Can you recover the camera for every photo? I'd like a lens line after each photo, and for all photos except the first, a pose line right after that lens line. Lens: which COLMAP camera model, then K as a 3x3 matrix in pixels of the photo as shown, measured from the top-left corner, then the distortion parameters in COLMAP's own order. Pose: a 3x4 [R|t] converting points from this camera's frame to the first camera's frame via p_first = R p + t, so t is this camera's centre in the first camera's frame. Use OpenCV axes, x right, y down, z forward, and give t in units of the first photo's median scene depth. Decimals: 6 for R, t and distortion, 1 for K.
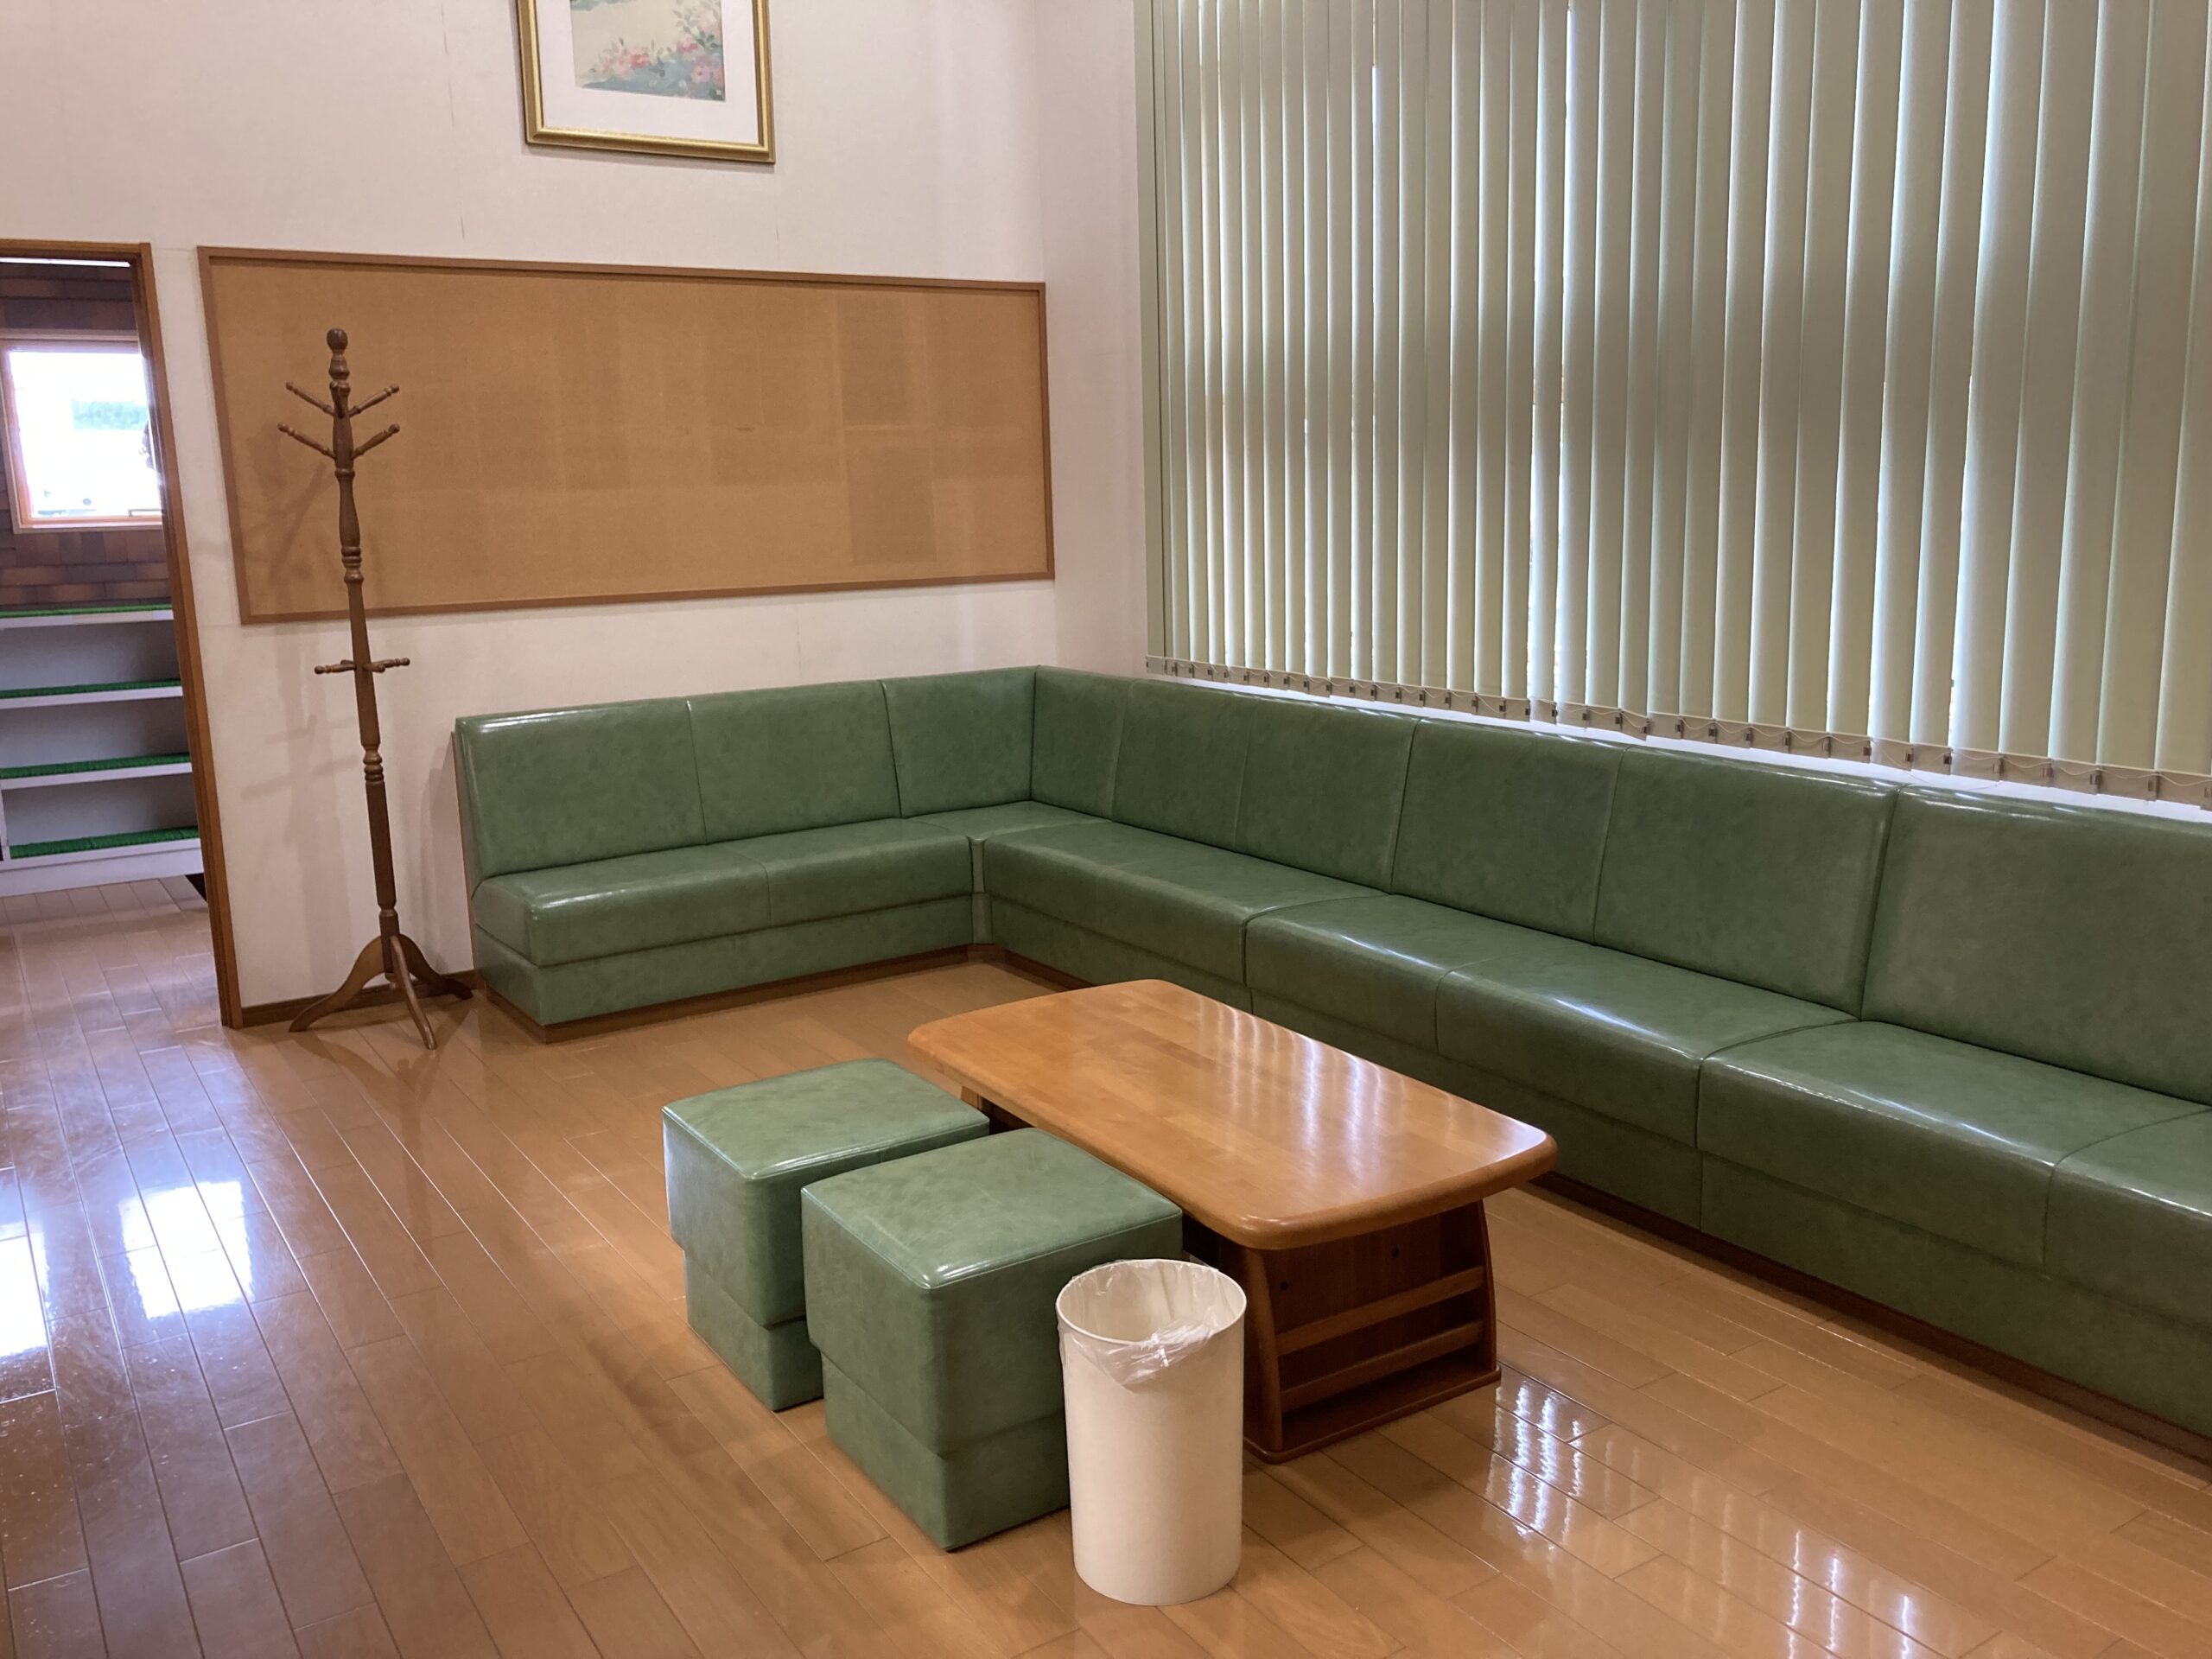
lens RADIAL K [[1812.7, 0, 1106.0], [0, 1812.7, 829.5], [0, 0, 1]] dist [0.007001, -0.012386]
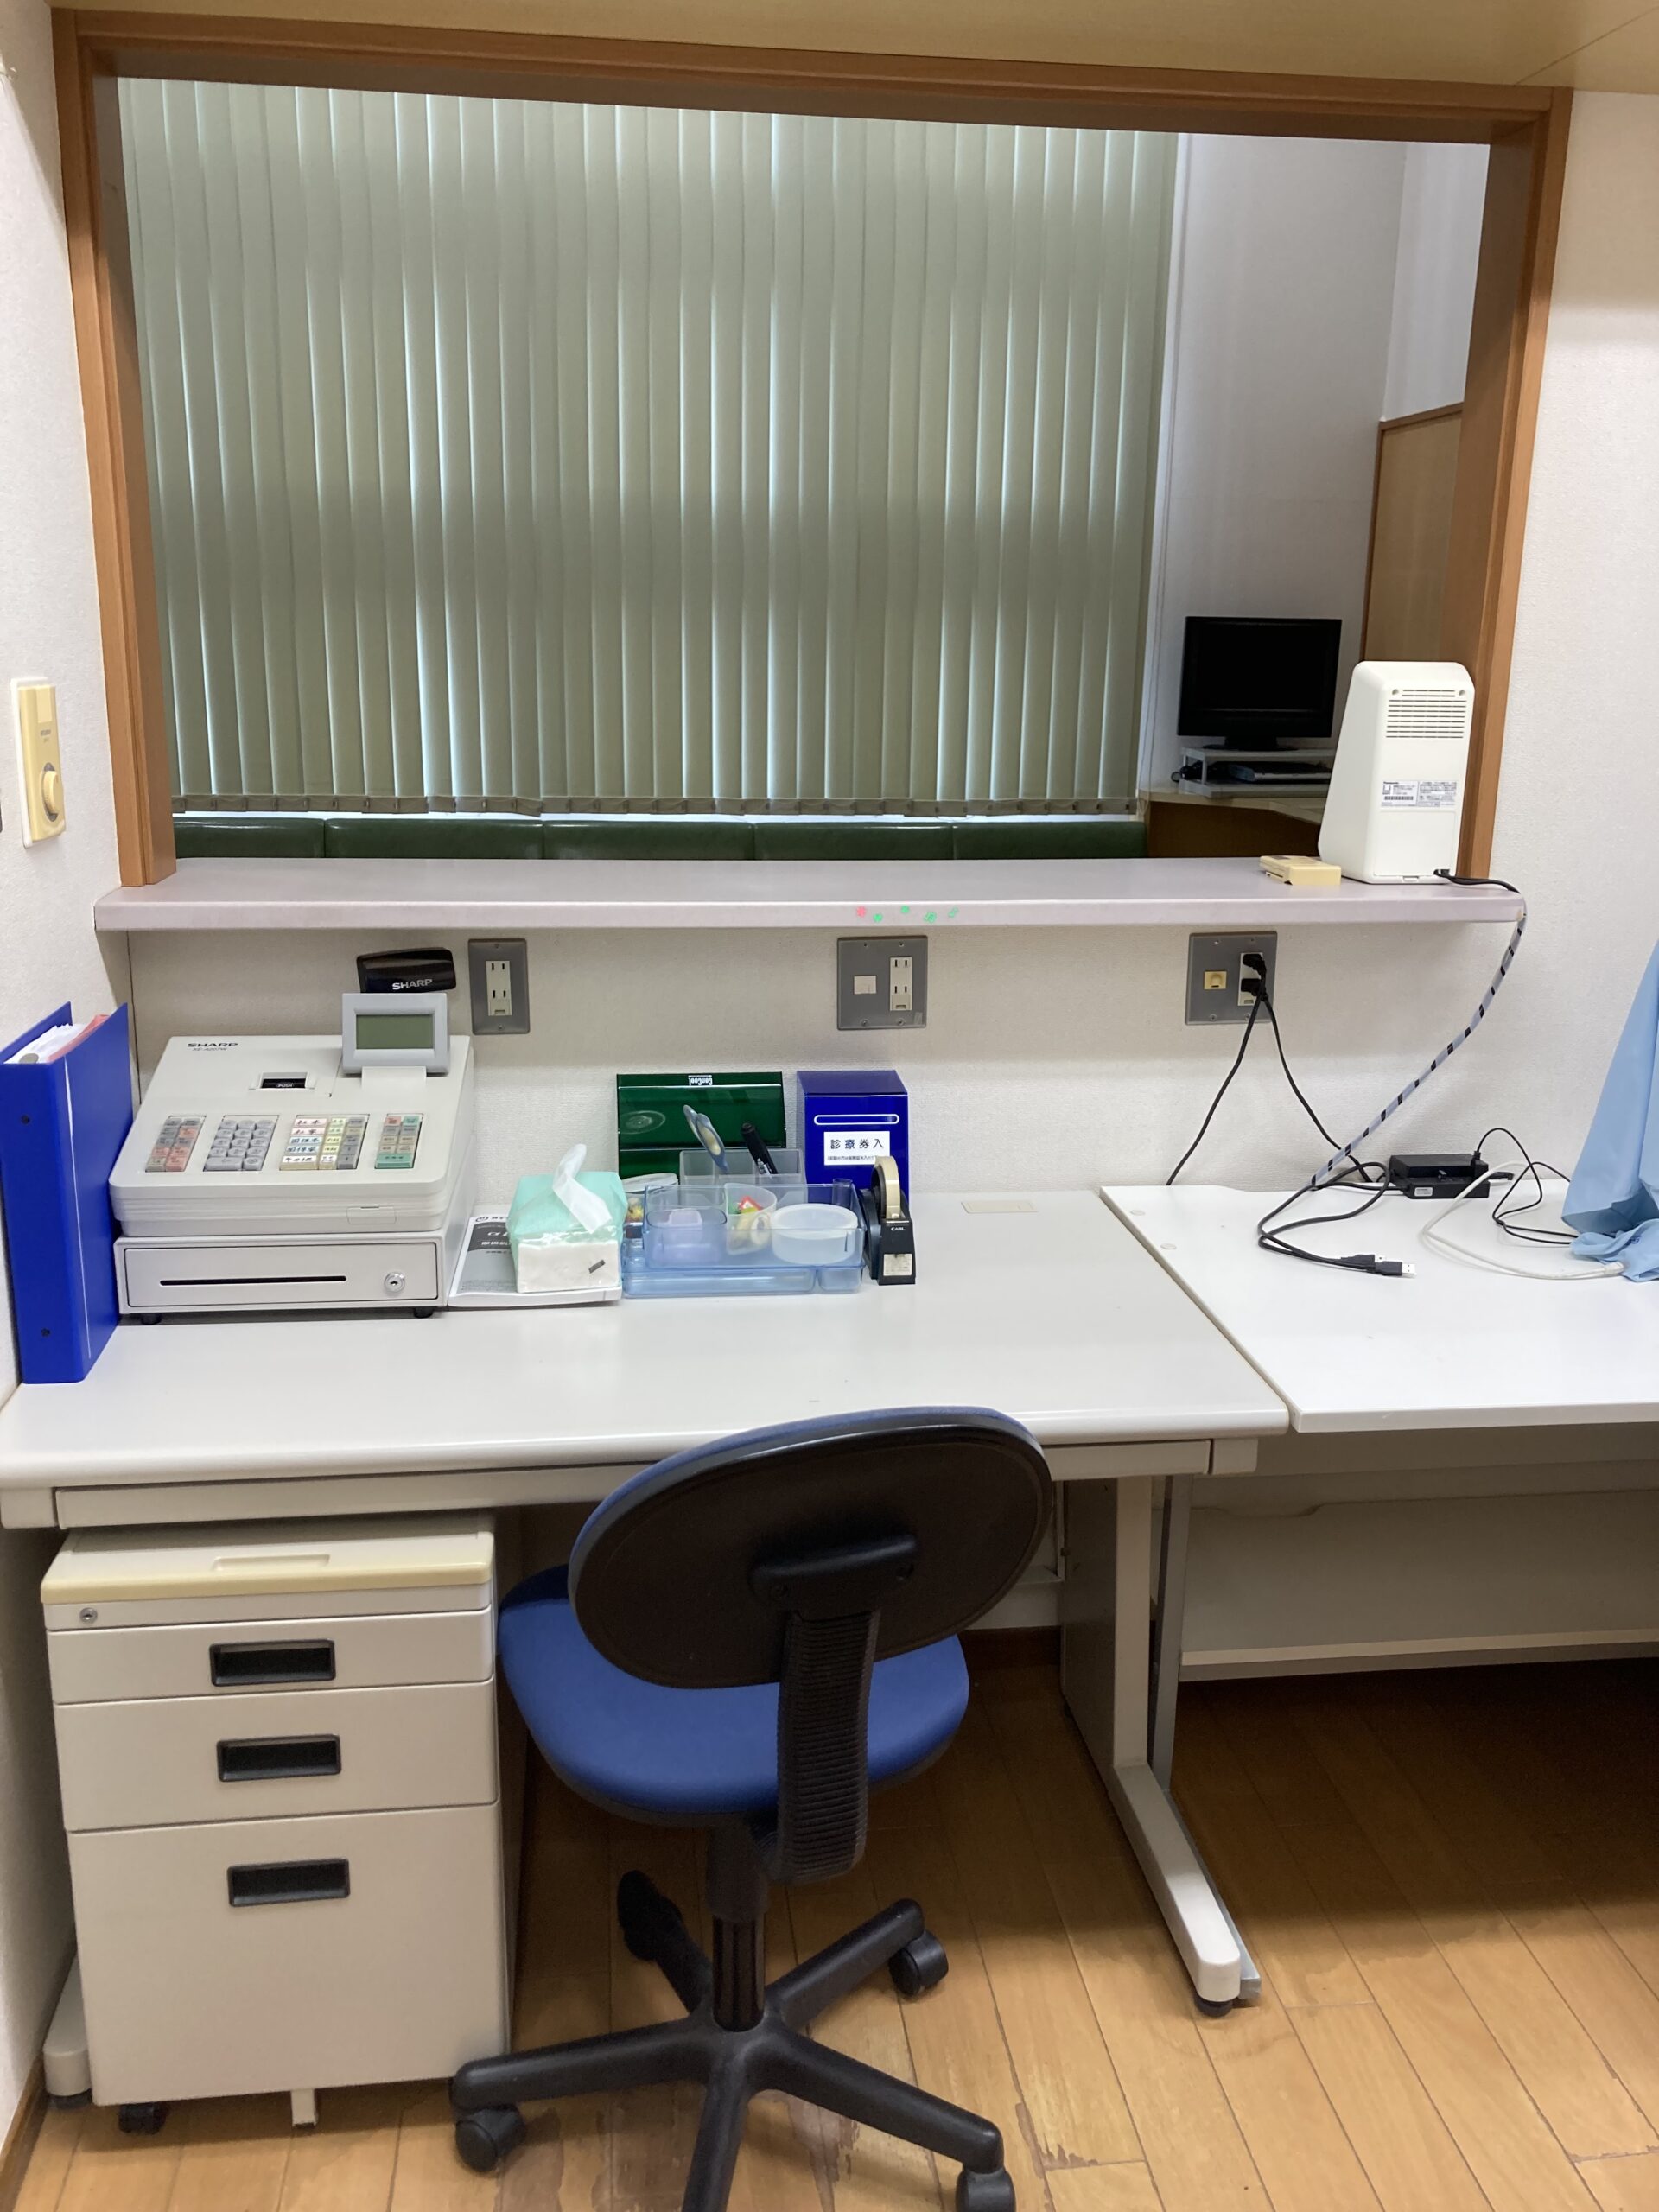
lens RADIAL K [[1812.7, 0, 829.5], [0, 1812.7, 1106.0], [0, 0, 1]] dist [0.007001, -0.012386]
pose [[0.436074, -0.254425, 0.863196, -0.980151], [0.131255, 0.966926, 0.218691, -0.123119], [-0.890287, 0.017933, 0.455046, 0.178762]]
